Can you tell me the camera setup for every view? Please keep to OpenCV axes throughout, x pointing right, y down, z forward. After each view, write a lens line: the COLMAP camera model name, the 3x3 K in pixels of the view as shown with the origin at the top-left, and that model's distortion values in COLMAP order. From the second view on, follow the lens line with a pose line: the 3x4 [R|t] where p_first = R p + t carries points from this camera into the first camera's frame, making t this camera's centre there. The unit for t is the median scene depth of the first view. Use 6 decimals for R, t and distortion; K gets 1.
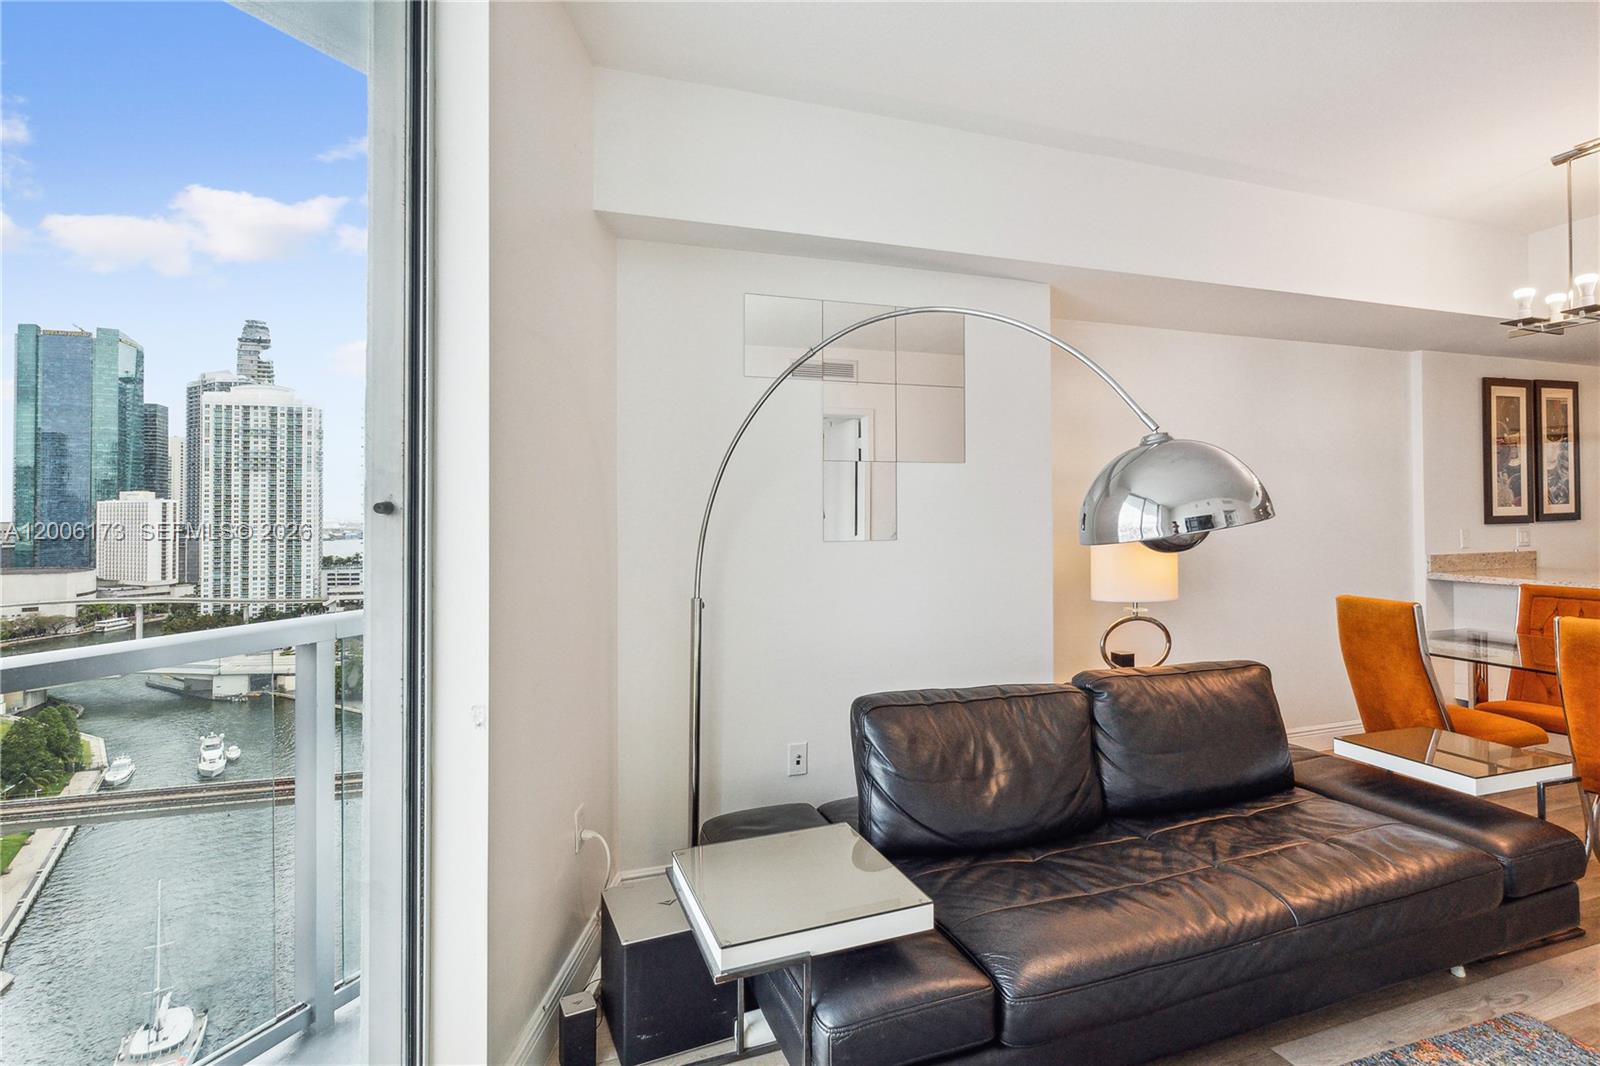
lens RADIAL K [[788.3, 0, 811.6], [0, 788.3, 502.2], [0, 0, 1]] dist [0.004924, -0.002752]
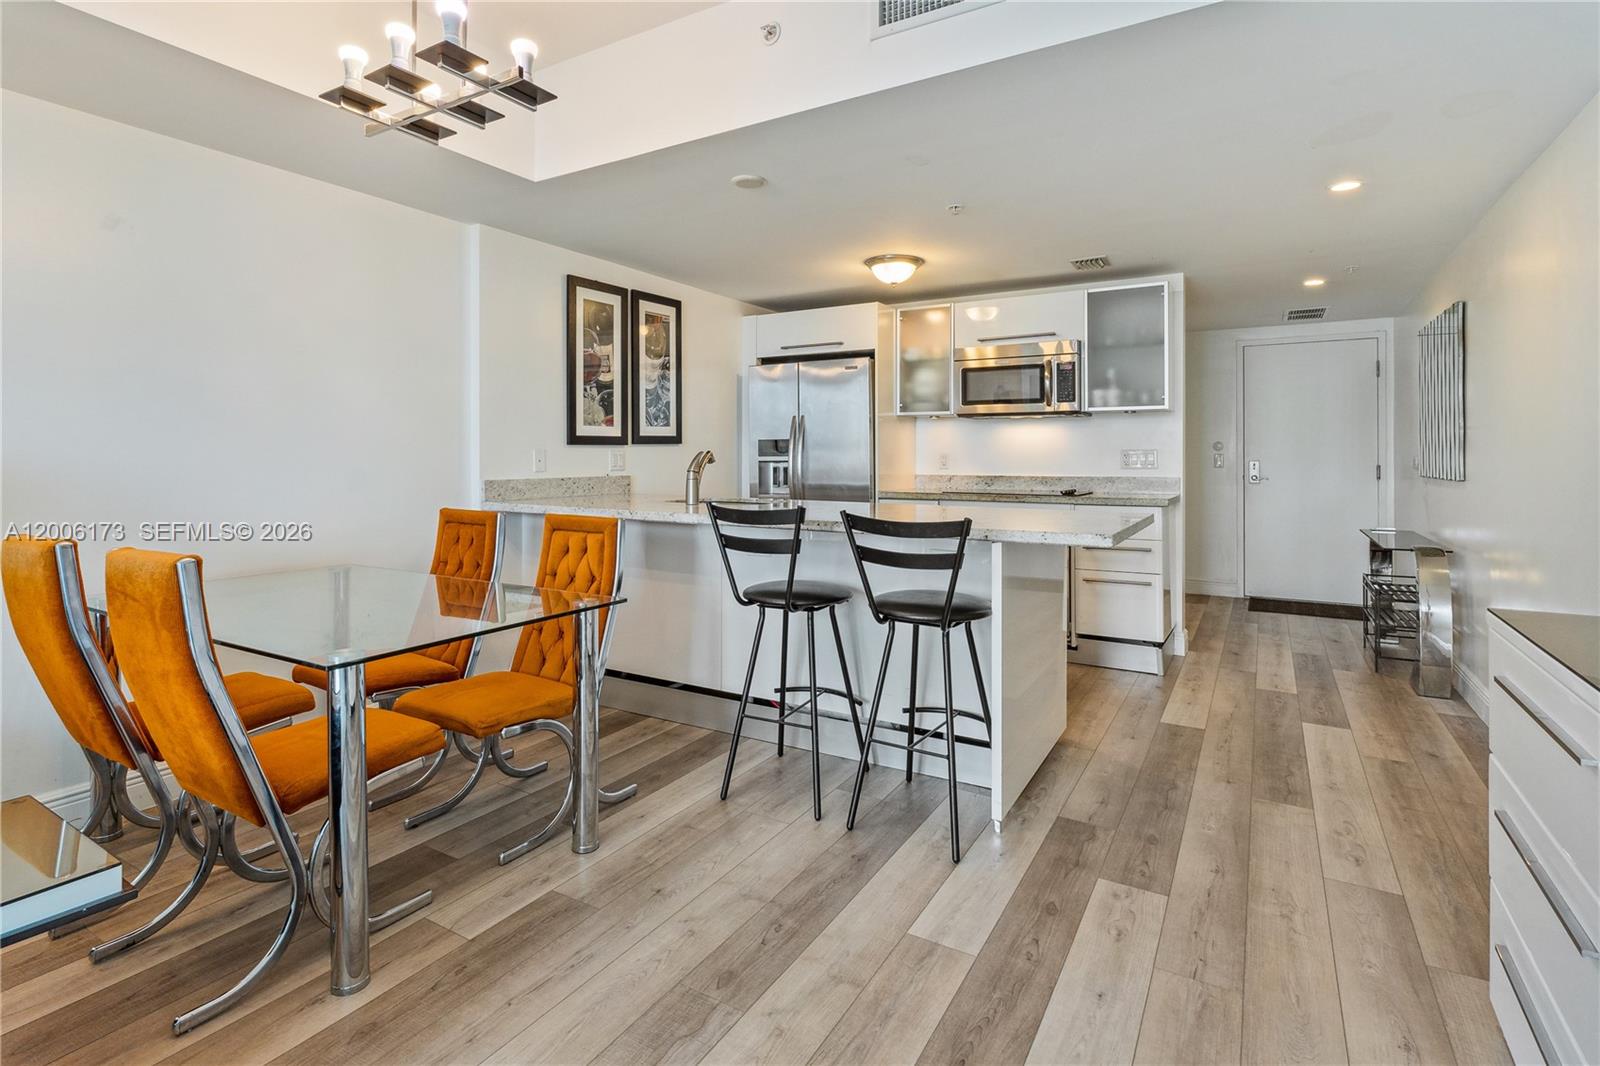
lens RADIAL K [[788.3, 0, 796.0], [0, 788.3, 450.0], [0, 0, 1]] dist [0.004924, -0.002752]
pose [[0.770476, 0.013818, 0.637319, 0.720527], [-0.015737, 0.999873, -0.002653, 0.046323], [-0.637274, -0.007985, 0.770596, 0.258823]]
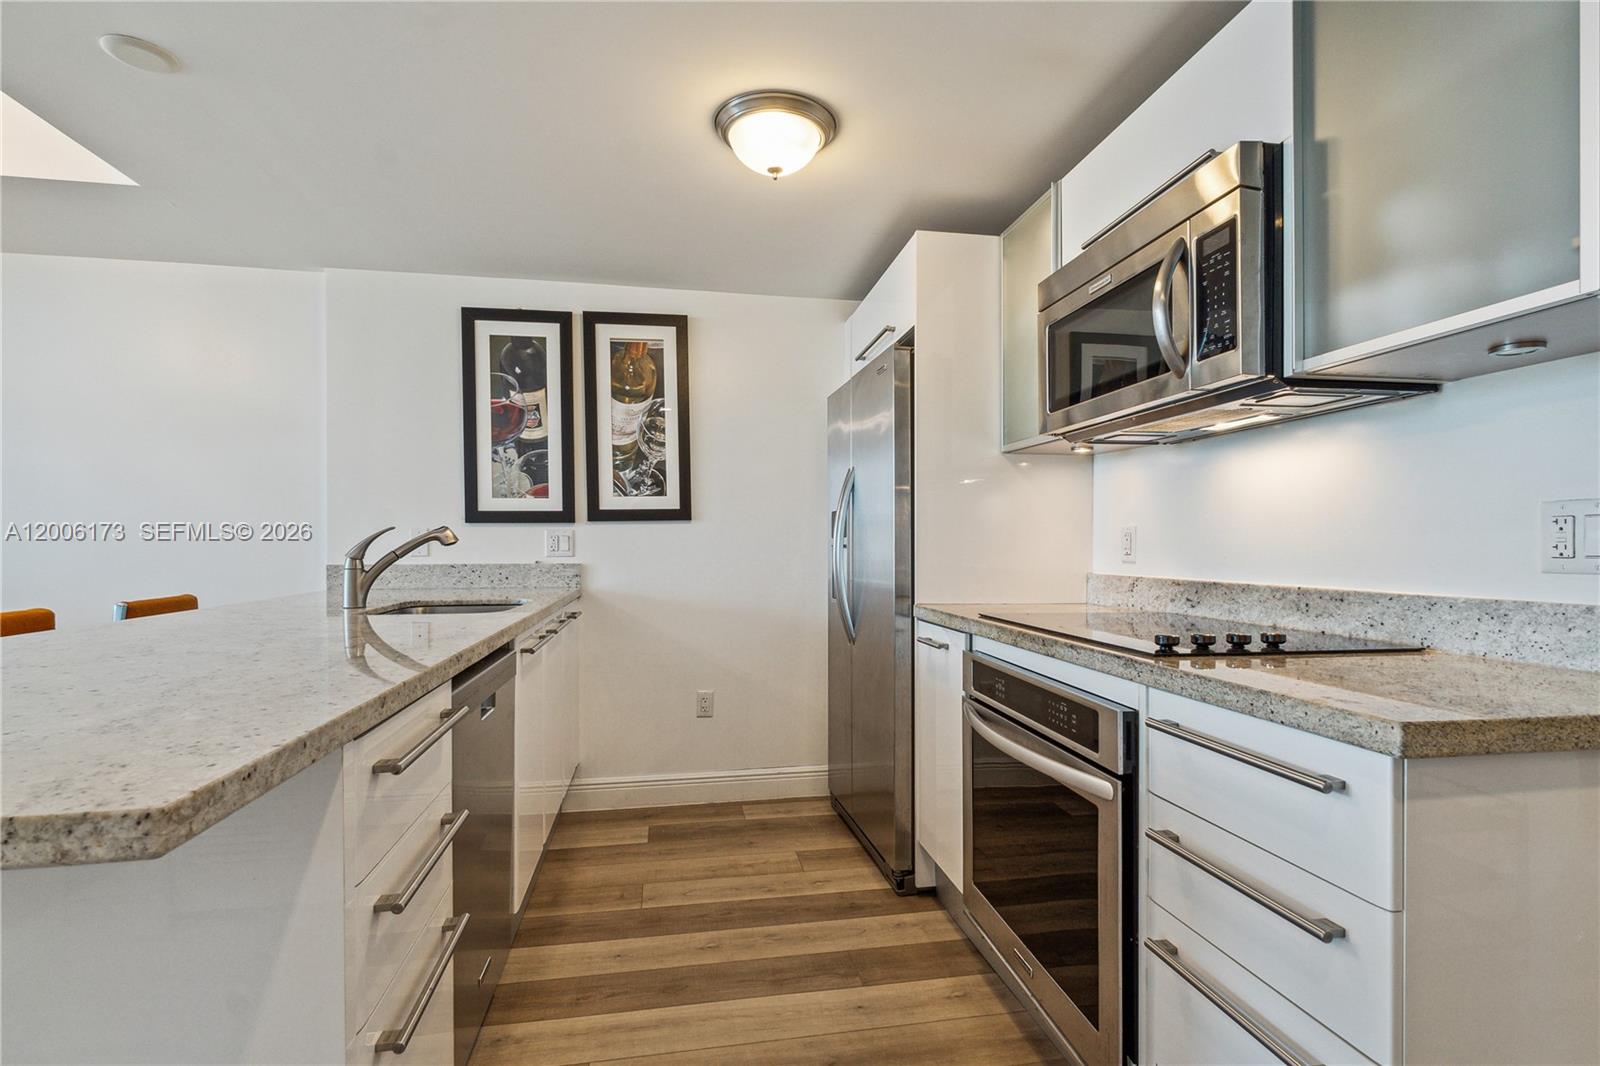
lens RADIAL K [[788.3, 0, 802.3], [0, 788.3, 546.0], [0, 0, 1]] dist [0.004924, -0.002752]
pose [[0.985732, 0.010631, -0.167984, 1.820096], [-0.008396, 0.999867, 0.014007, 0.052102], [0.168111, -0.012397, 0.985690, 0.544109]]
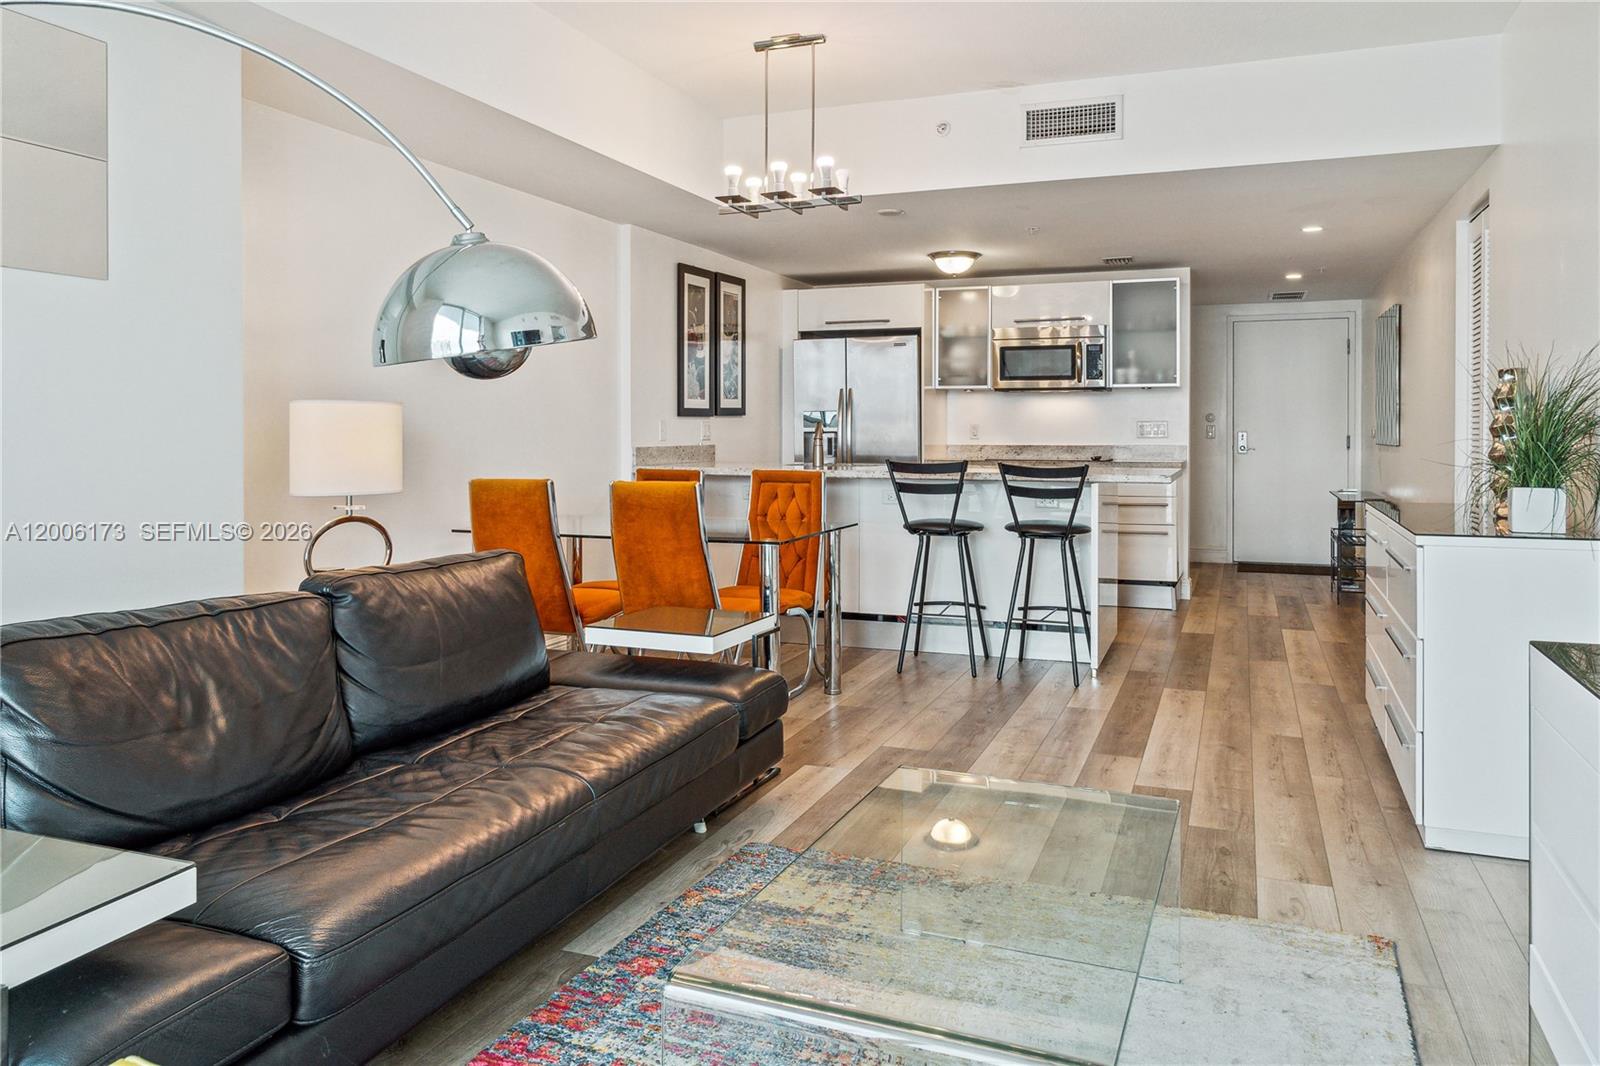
lens RADIAL K [[1126.8, 0, 803.8], [0, 1126.8, 432.5], [0, 0, 1]] dist [-0.006911, -0.005423]
pose [[0.655408, 0.007253, 0.755240, -0.111563], [-0.015727, 0.999868, 0.004046, 0.057427], [-0.755111, -0.014529, 0.655436, -0.013122]]
